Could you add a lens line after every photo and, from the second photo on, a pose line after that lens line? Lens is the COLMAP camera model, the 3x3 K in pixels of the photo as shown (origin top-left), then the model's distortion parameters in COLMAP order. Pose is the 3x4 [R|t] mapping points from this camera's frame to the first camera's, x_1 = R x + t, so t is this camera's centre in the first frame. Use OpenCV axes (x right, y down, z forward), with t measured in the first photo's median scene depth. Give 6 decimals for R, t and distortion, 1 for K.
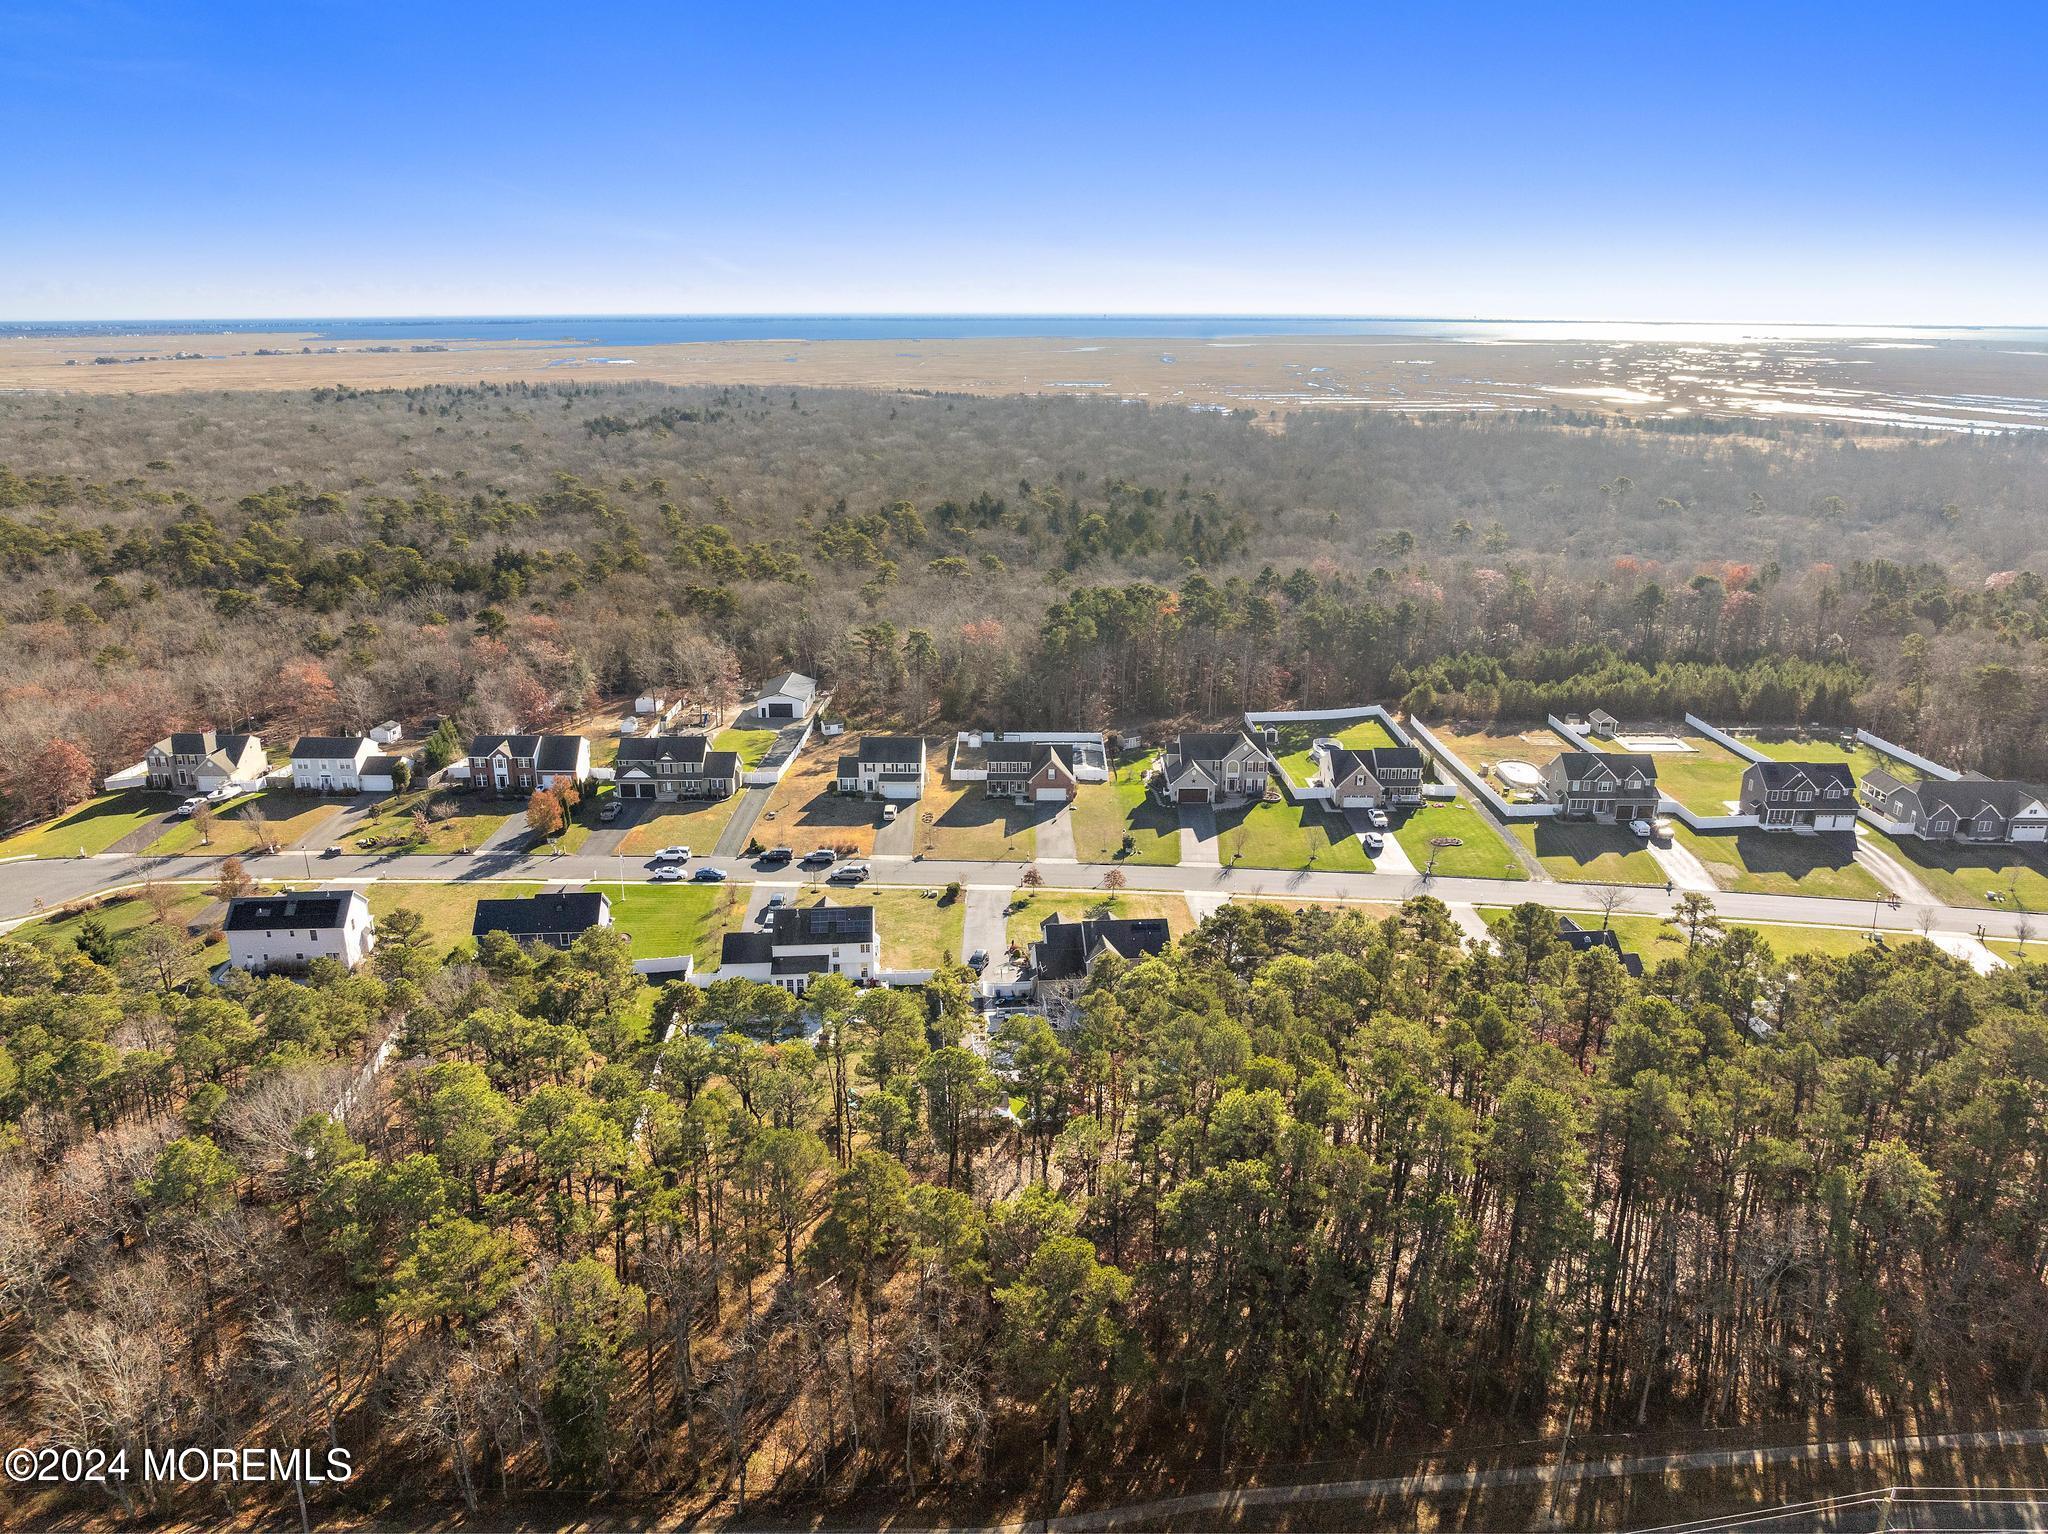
lens RADIAL K [[1438.9, 0, 1024.0], [0, 1438.9, 767.0], [0, 0, 1]] dist [-0.081723, 0.045623]
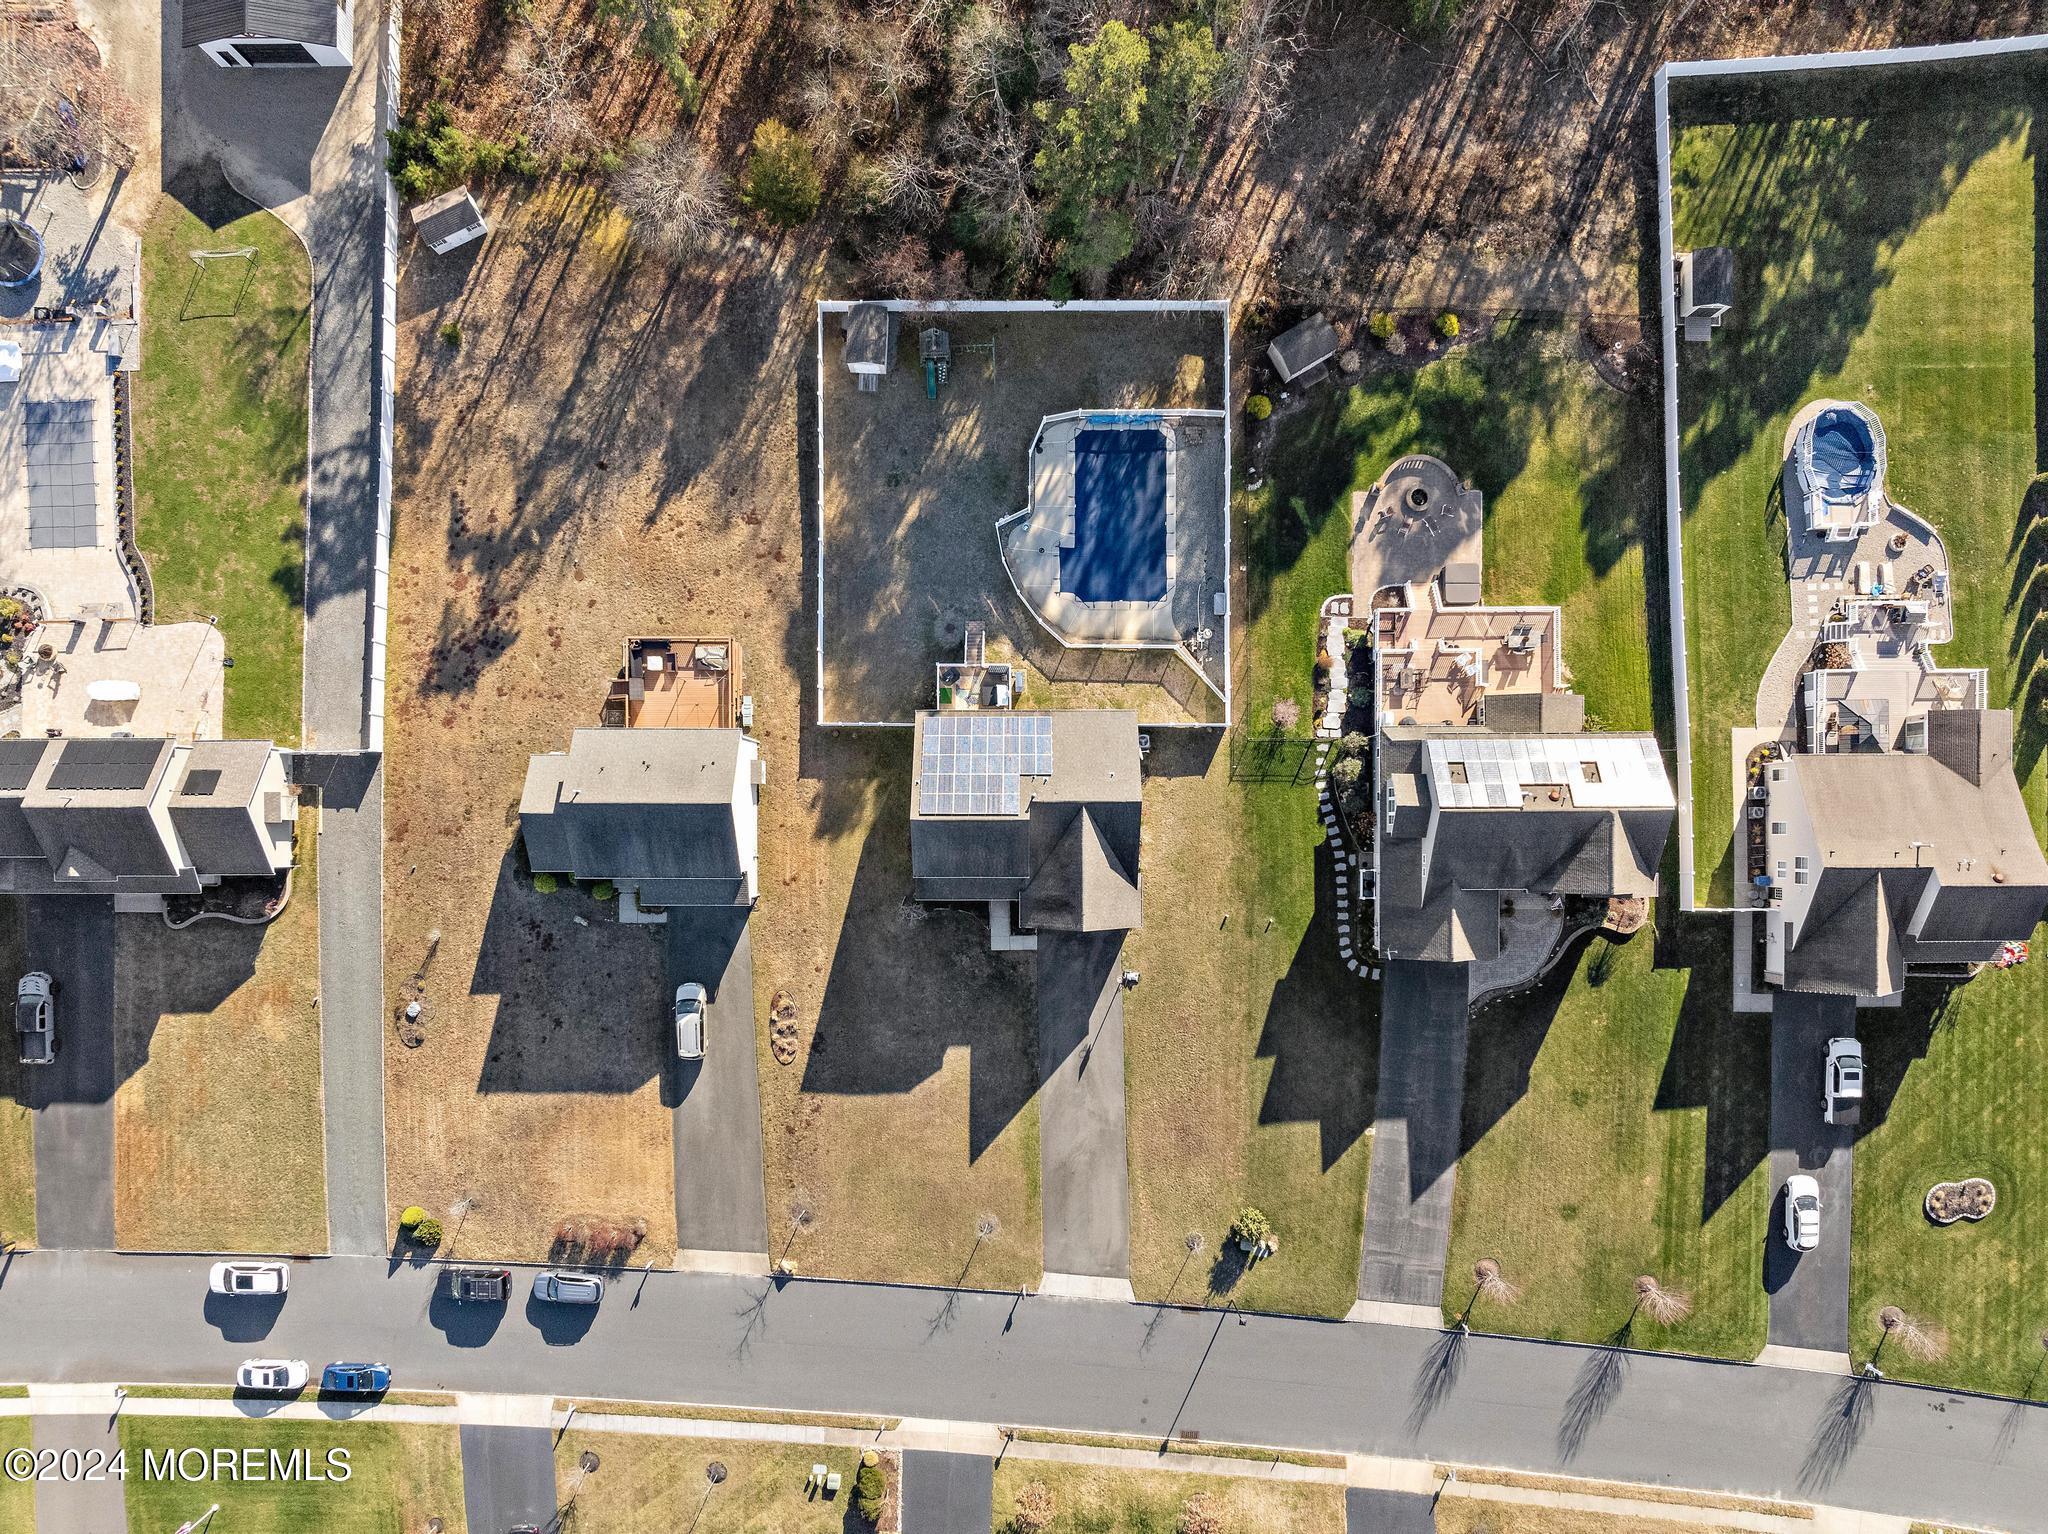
lens RADIAL K [[1453.4, 0, 1015.1], [0, 1453.4, 756.5], [0, 0, 1]] dist [-0.030628, -0.013418]
pose [[0.999960, -0.000316, -0.008926, 0.004572], [0.008675, 0.272431, 0.962136, -0.381714], [0.002128, -0.962175, 0.272423, 0.931621]]
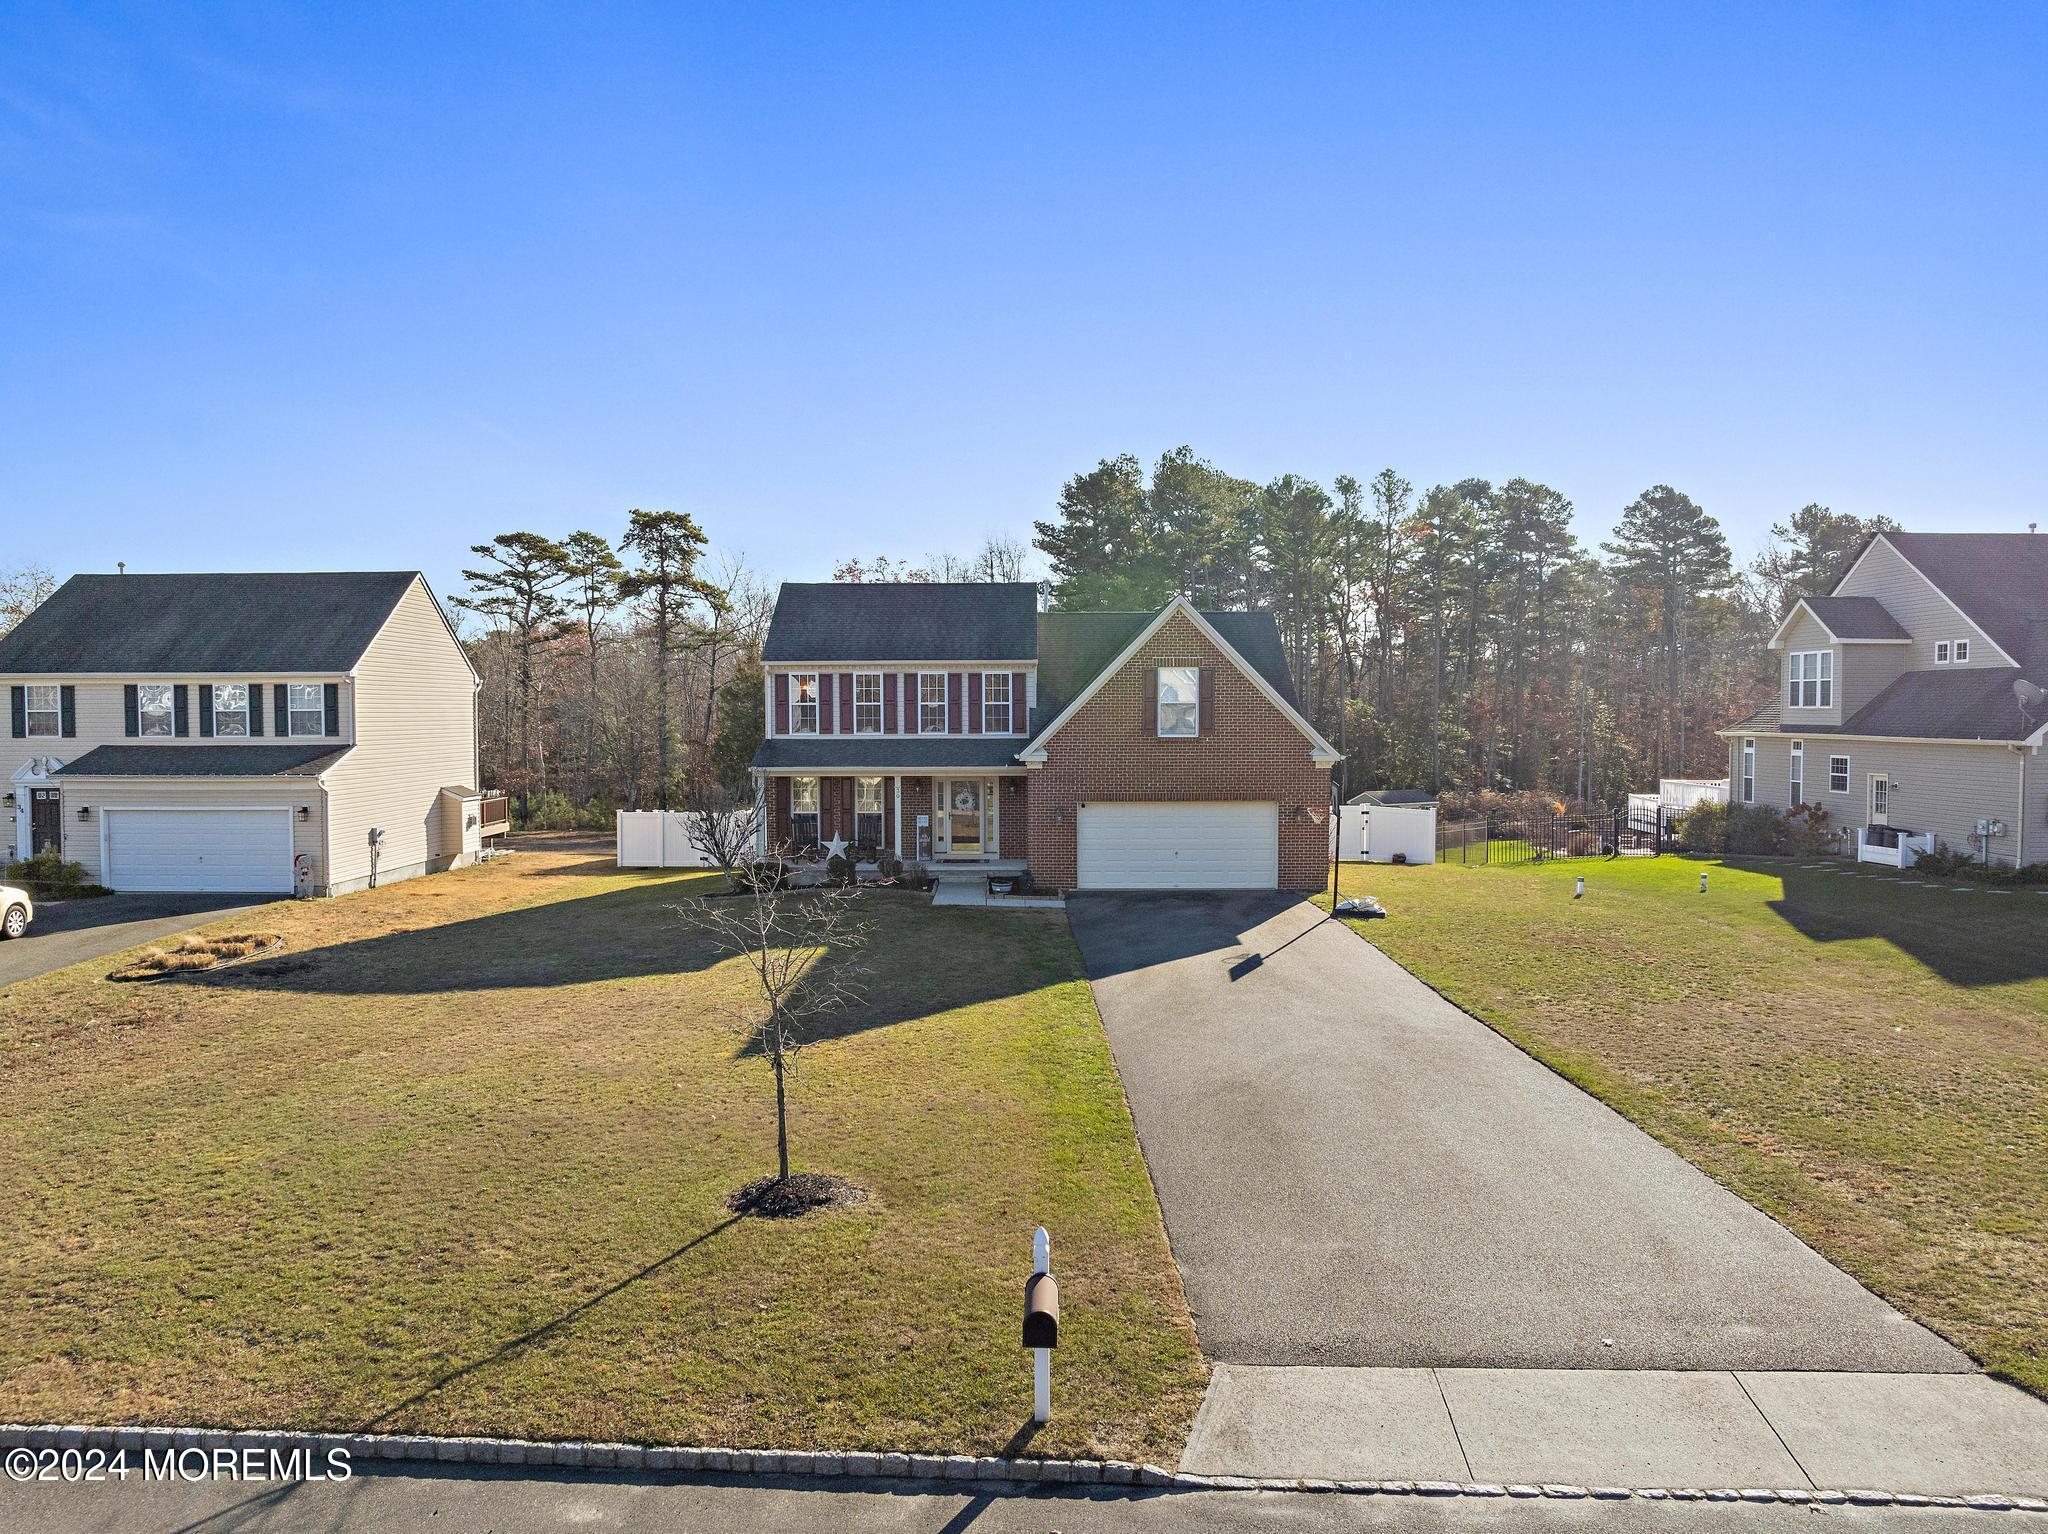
lens RADIAL K [[1453.4, 0, 1015.1], [0, 1453.4, 756.5], [0, 0, 1]] dist [-0.030628, -0.013418]
pose [[0.999976, -0.005719, -0.003819, 0.002867], [0.004452, 0.961645, -0.274259, 0.050801], [0.005241, 0.274236, 0.961648, 0.852301]]
